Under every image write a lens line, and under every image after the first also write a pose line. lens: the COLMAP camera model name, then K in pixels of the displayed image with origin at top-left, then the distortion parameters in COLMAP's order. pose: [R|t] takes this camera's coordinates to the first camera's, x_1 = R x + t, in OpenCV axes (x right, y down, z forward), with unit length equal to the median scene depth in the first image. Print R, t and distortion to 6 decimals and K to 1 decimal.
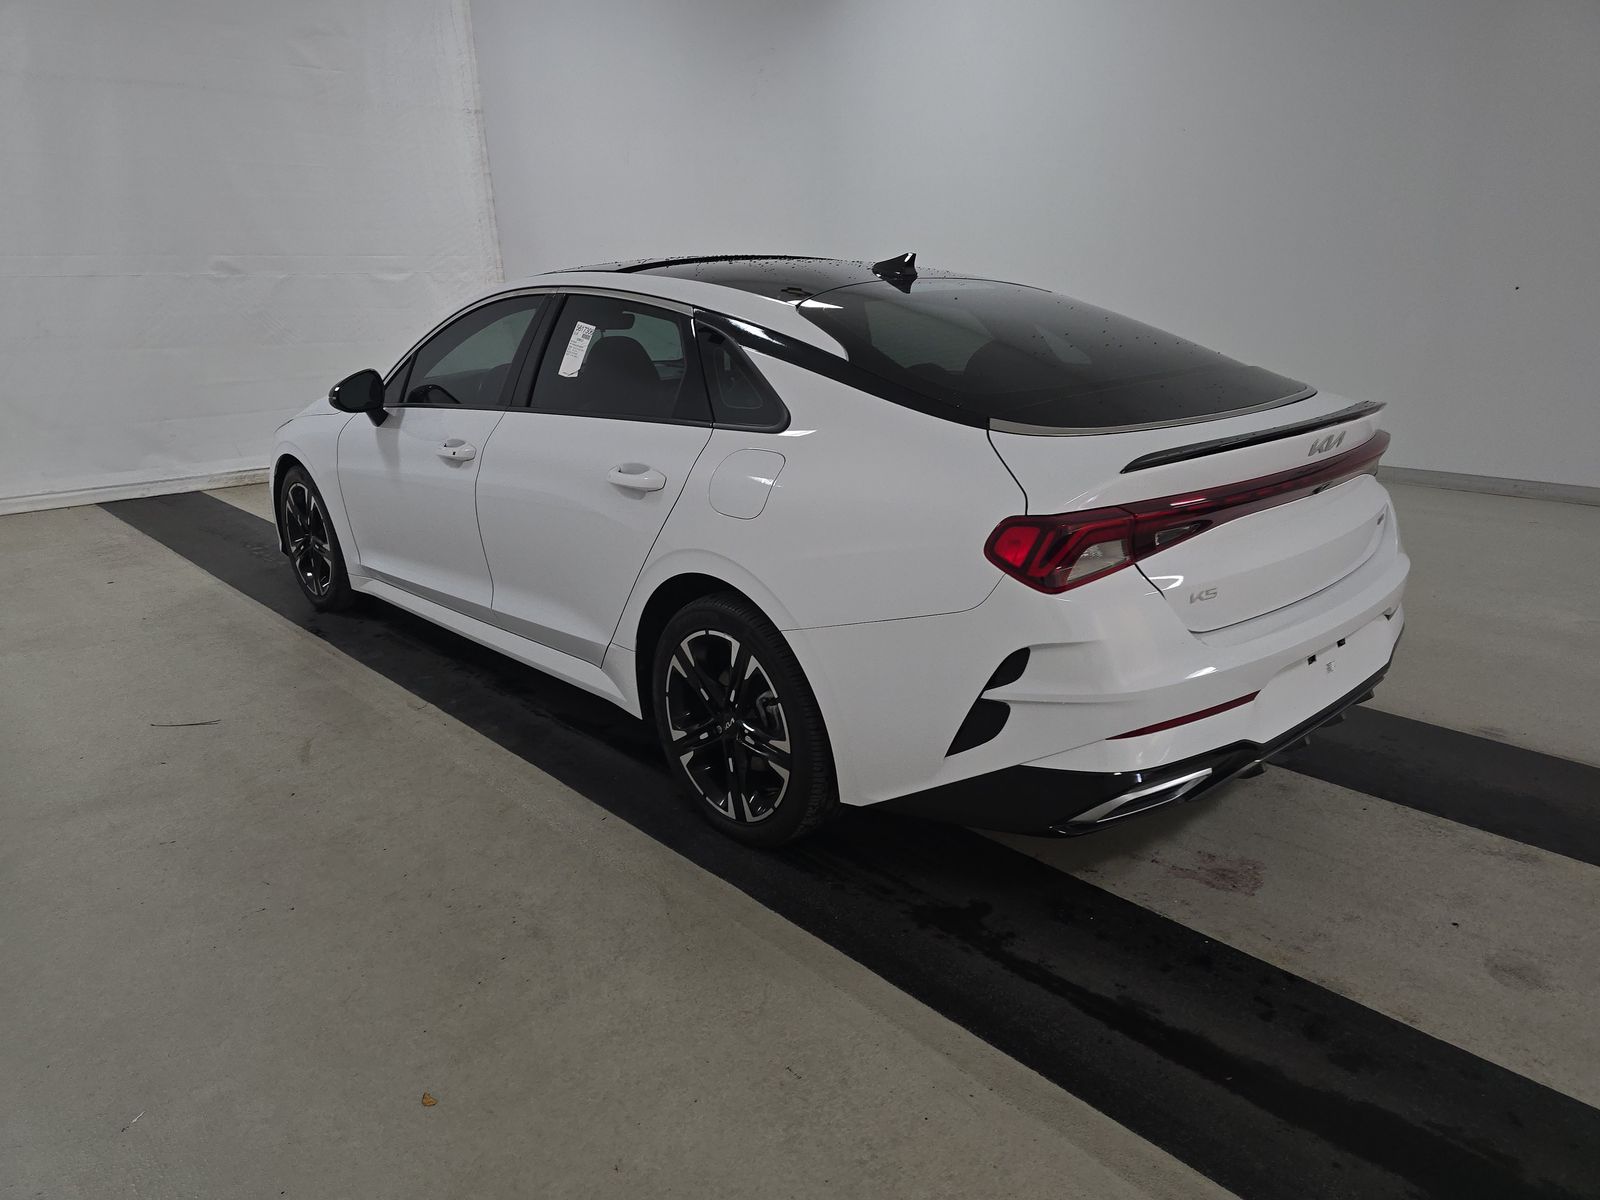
lens RADIAL K [[1083.4, 0, 801.8], [0, 1083.4, 594.3], [0, 0, 1]] dist [0.040995, -0.036632]
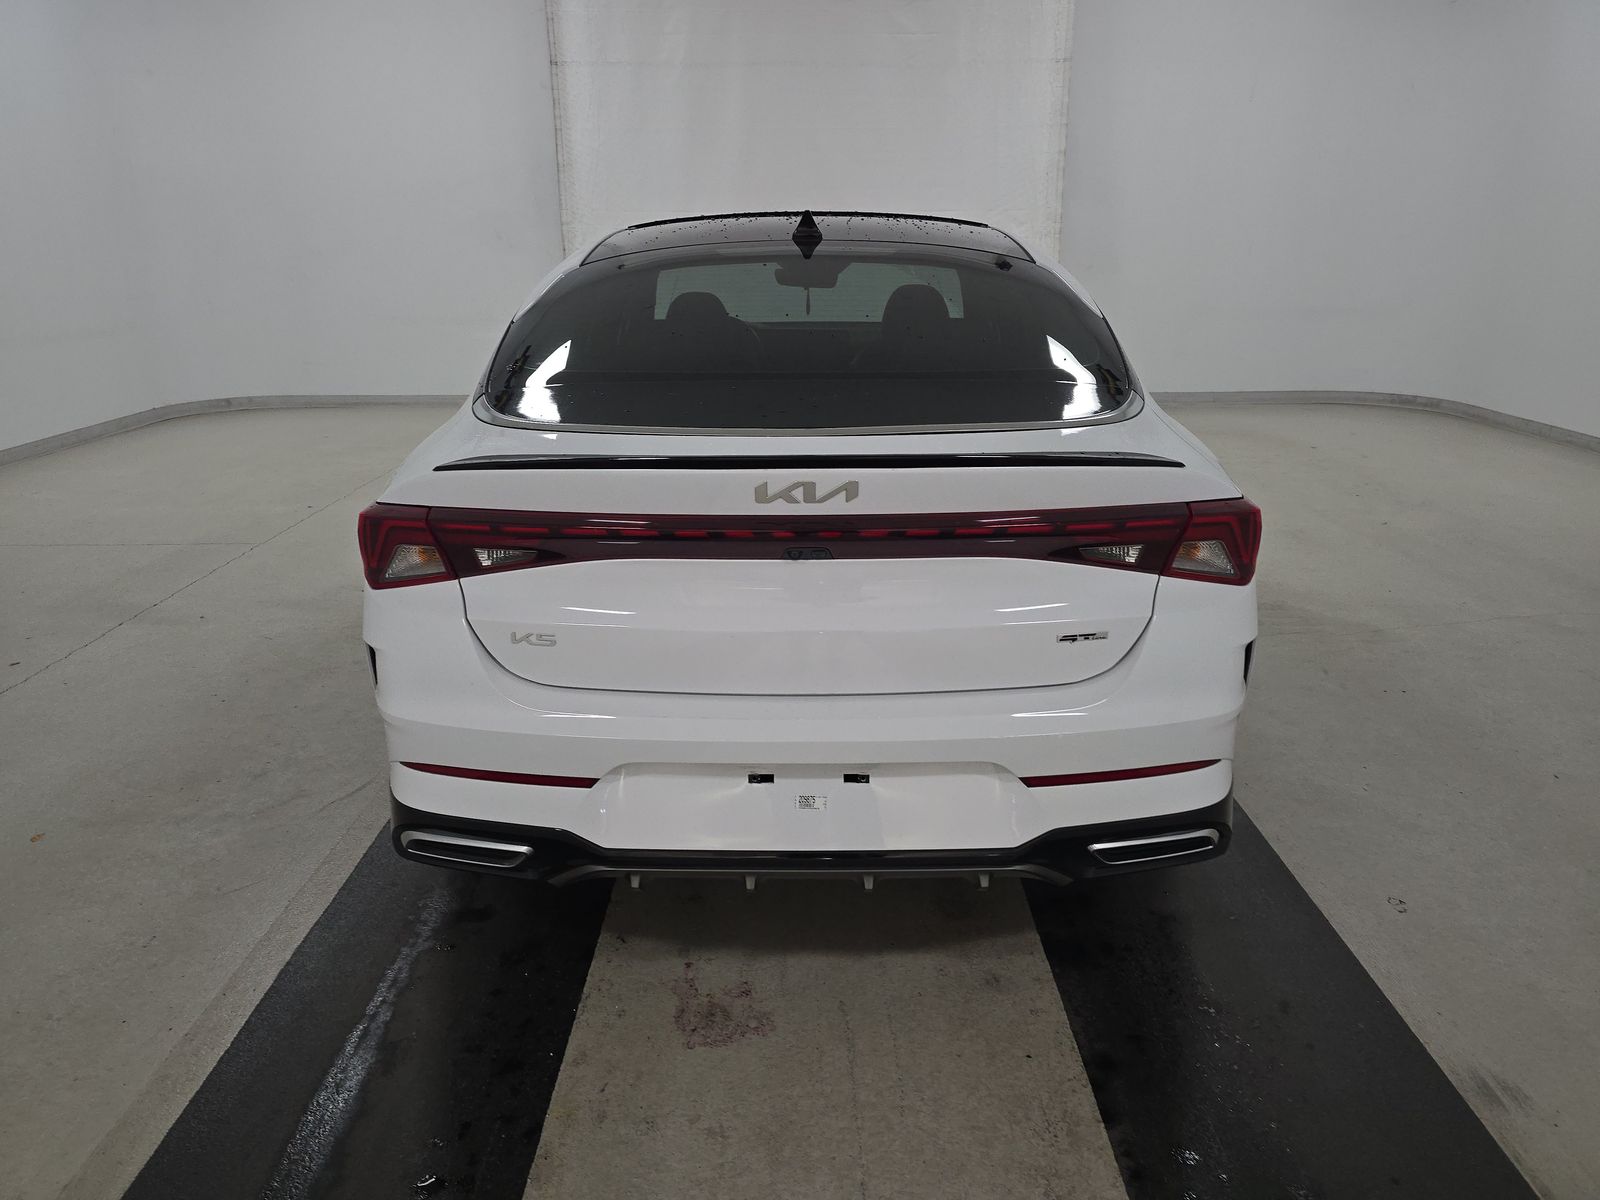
lens RADIAL K [[1083.4, 0, 801.8], [0, 1083.4, 594.3], [0, 0, 1]] dist [0.040995, -0.036632]
pose [[0.723611, 0.231283, -0.650304, 0.640892], [-0.205620, 0.971641, 0.116769, -0.104093], [0.658868, 0.049221, 0.750646, 0.321808]]
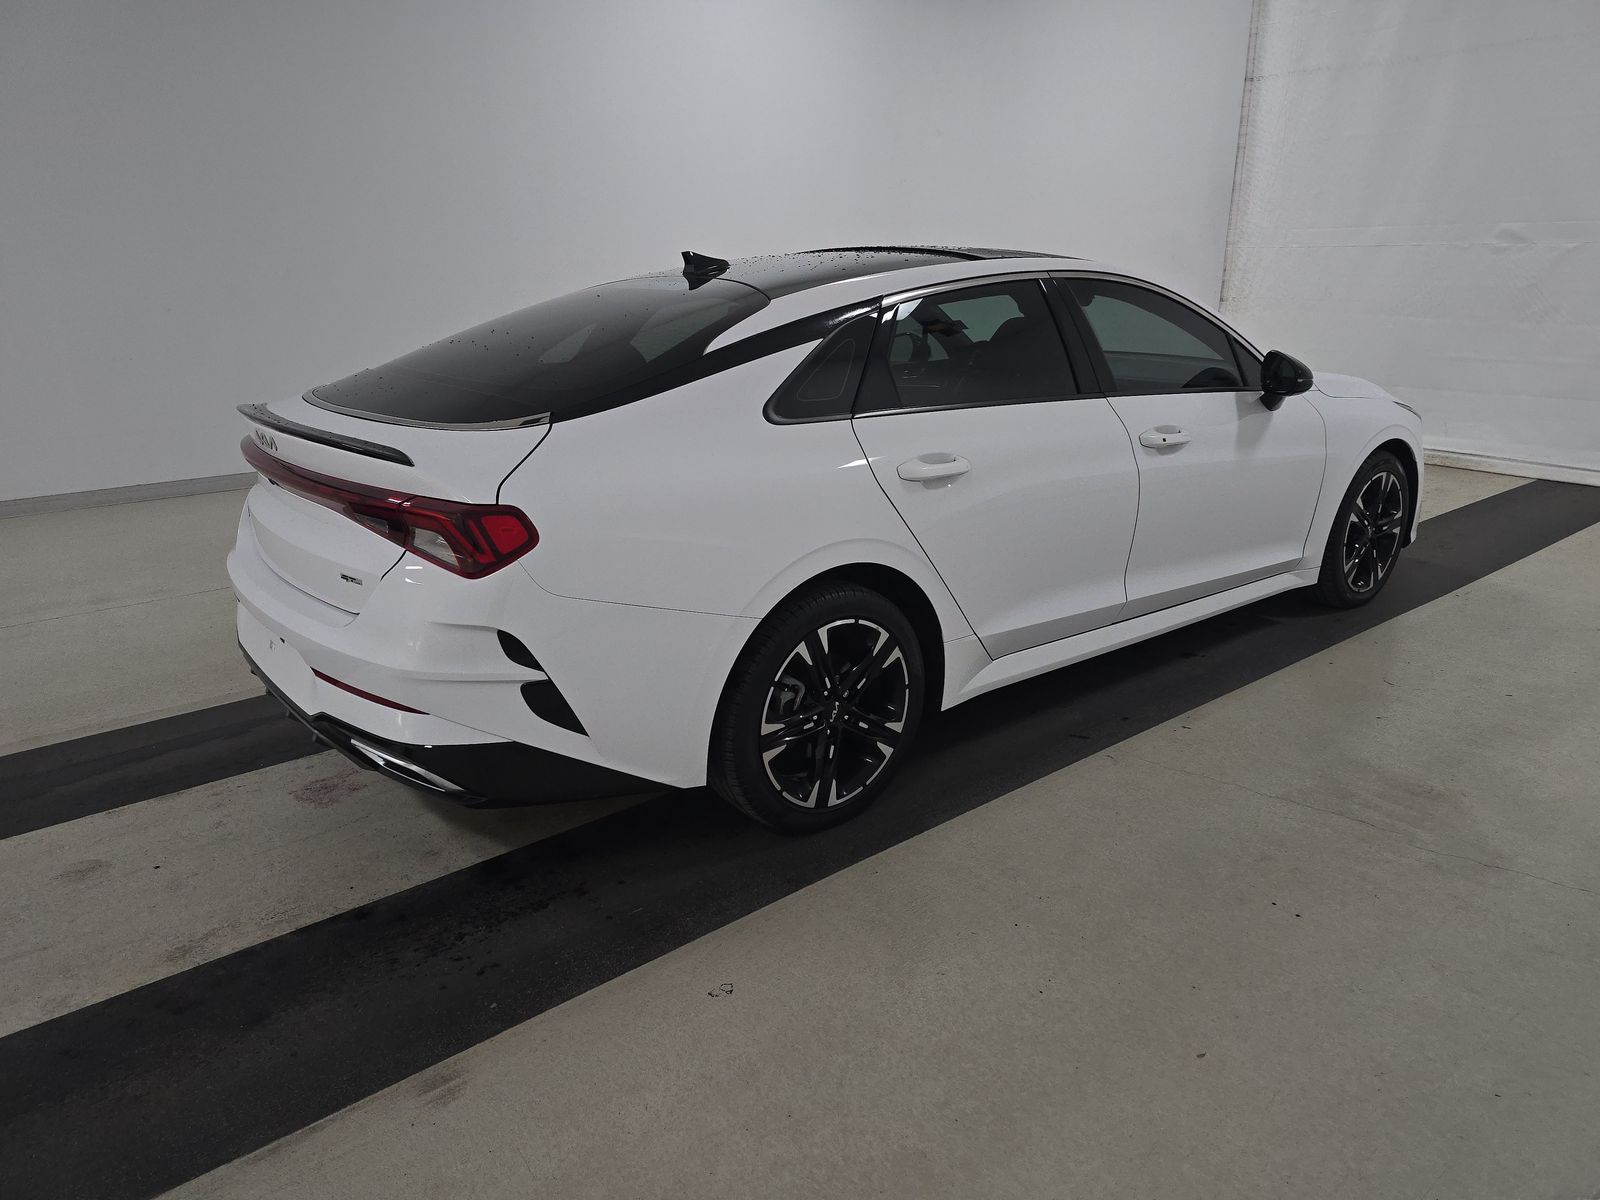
lens RADIAL K [[1083.4, 0, 801.8], [0, 1083.4, 594.3], [0, 0, 1]] dist [0.040995, -0.036632]
pose [[-0.081237, 0.313355, -0.946155, 1.029321], [-0.270865, 0.906624, 0.323519, -0.337019], [0.959183, 0.282562, 0.011226, 1.044996]]
